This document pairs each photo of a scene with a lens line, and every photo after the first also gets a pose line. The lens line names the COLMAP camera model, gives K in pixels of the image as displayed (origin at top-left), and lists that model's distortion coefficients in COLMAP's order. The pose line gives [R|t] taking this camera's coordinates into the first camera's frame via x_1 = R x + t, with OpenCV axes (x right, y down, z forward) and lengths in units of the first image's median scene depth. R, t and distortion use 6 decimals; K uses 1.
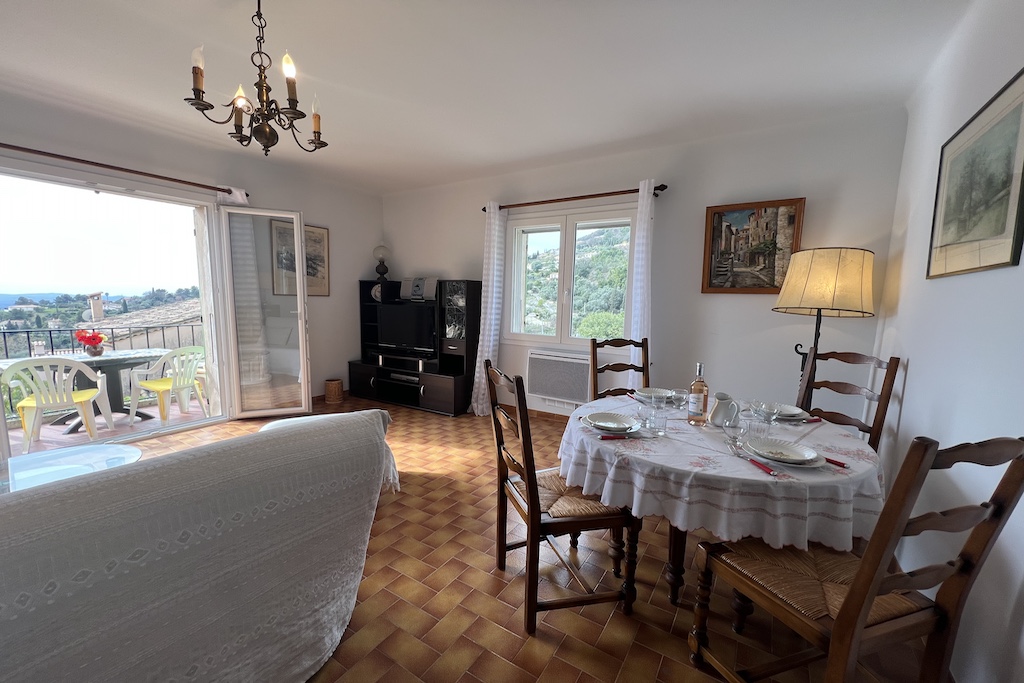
lens RADIAL K [[409.3, 0, 512.4], [0, 409.3, 356.6], [0, 0, 1]] dist [0.000619, -0.000021]
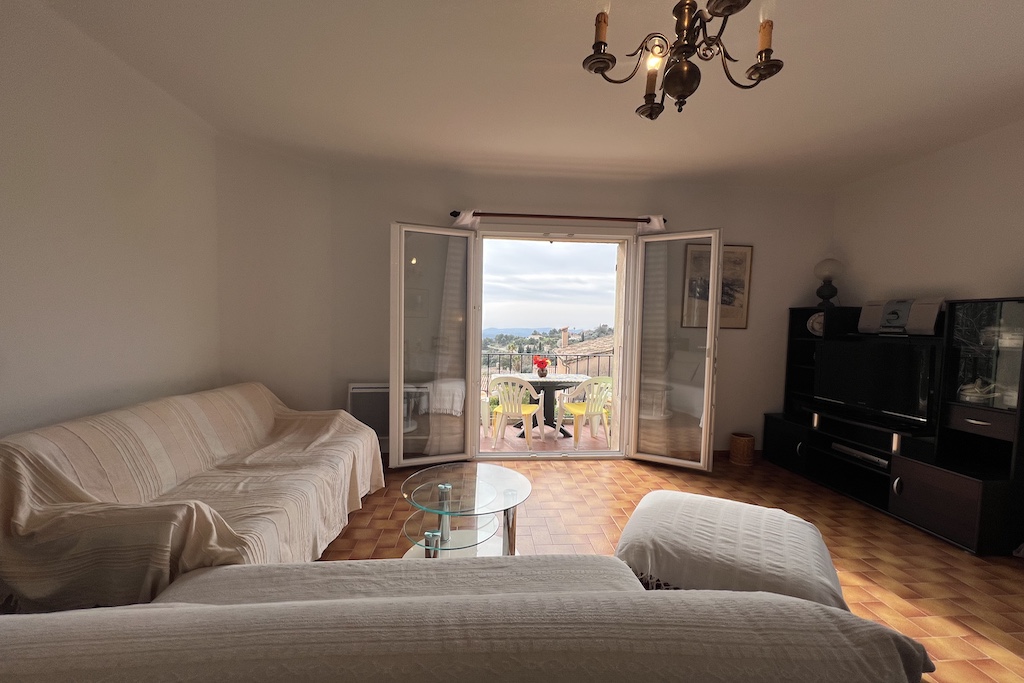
lens RADIAL K [[409.3, 0, 514.7], [0, 409.3, 348.6], [0, 0, 1]] dist [-0.001205, -0.000057]
pose [[0.605419, 0.037443, -0.795026, -0.107507], [-0.117340, 0.992176, -0.042627, -0.027972], [0.787210, 0.119096, 0.605076, 0.208266]]
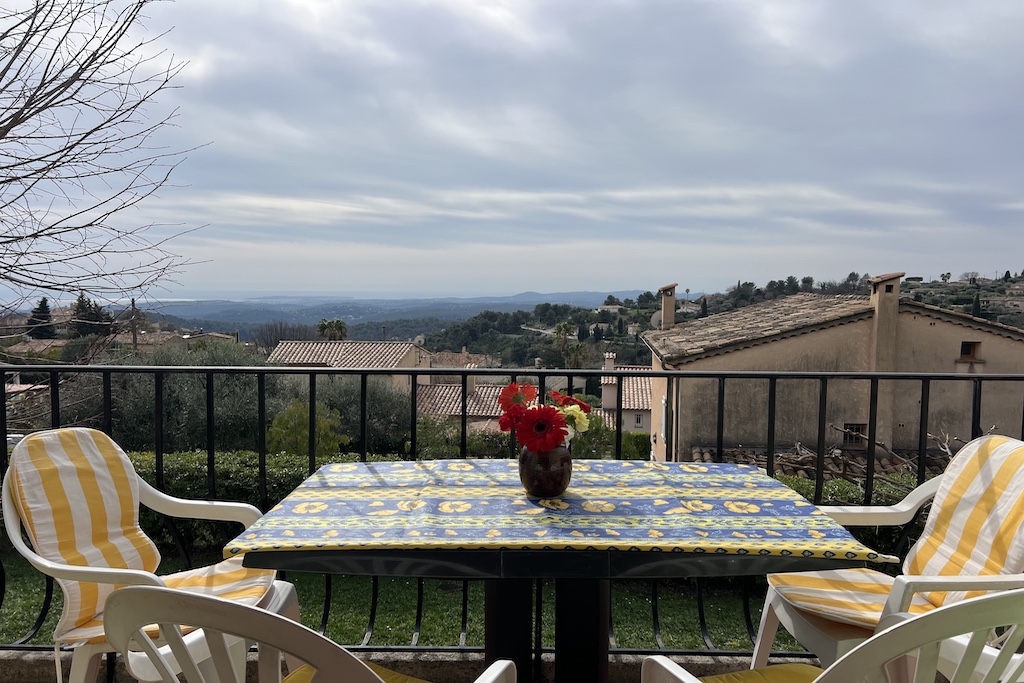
lens RADIAL K [[771.2, 0, 514.7], [0, 771.2, 364.1], [0, 0, 1]] dist [0.008495, 0.001455]
pose [[0.544518, 0.069142, -0.835895, -0.746691], [-0.113038, 0.993554, 0.008548, -0.090631], [0.831098, 0.089833, 0.548823, 0.836295]]
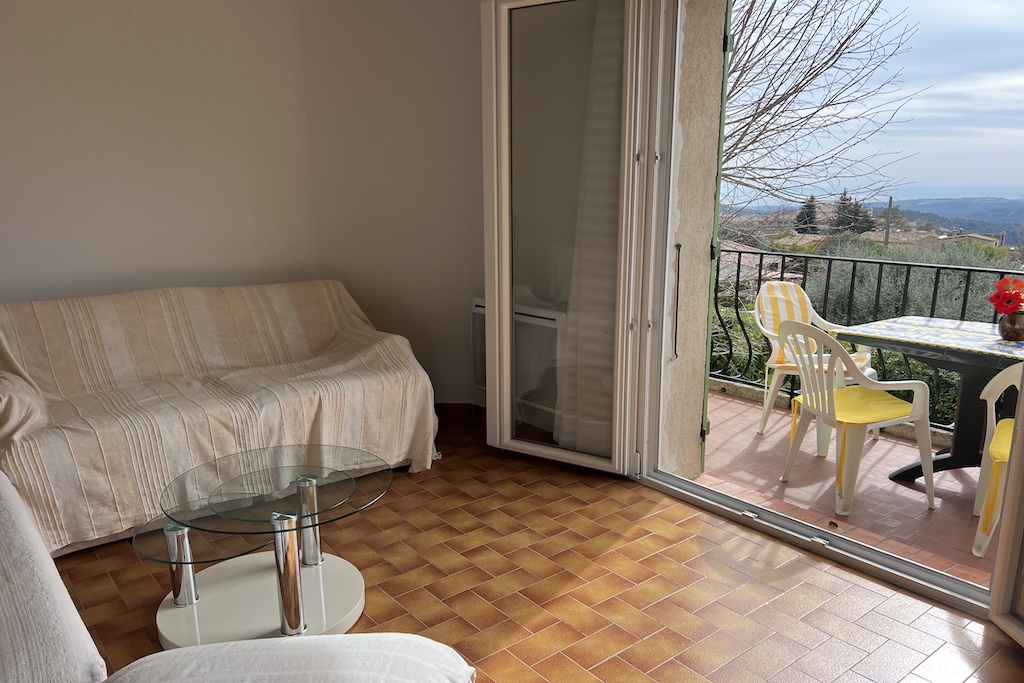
lens RADIAL K [[780.9, 0, 523.8], [0, 780.9, 340.0], [0, 0, 1]] dist [0.029448, -0.004572]
pose [[-0.311404, 0.170655, -0.934828, -0.078842], [-0.133814, 0.966066, 0.220933, -0.133502], [0.940809, 0.193892, -0.278001, 0.853481]]
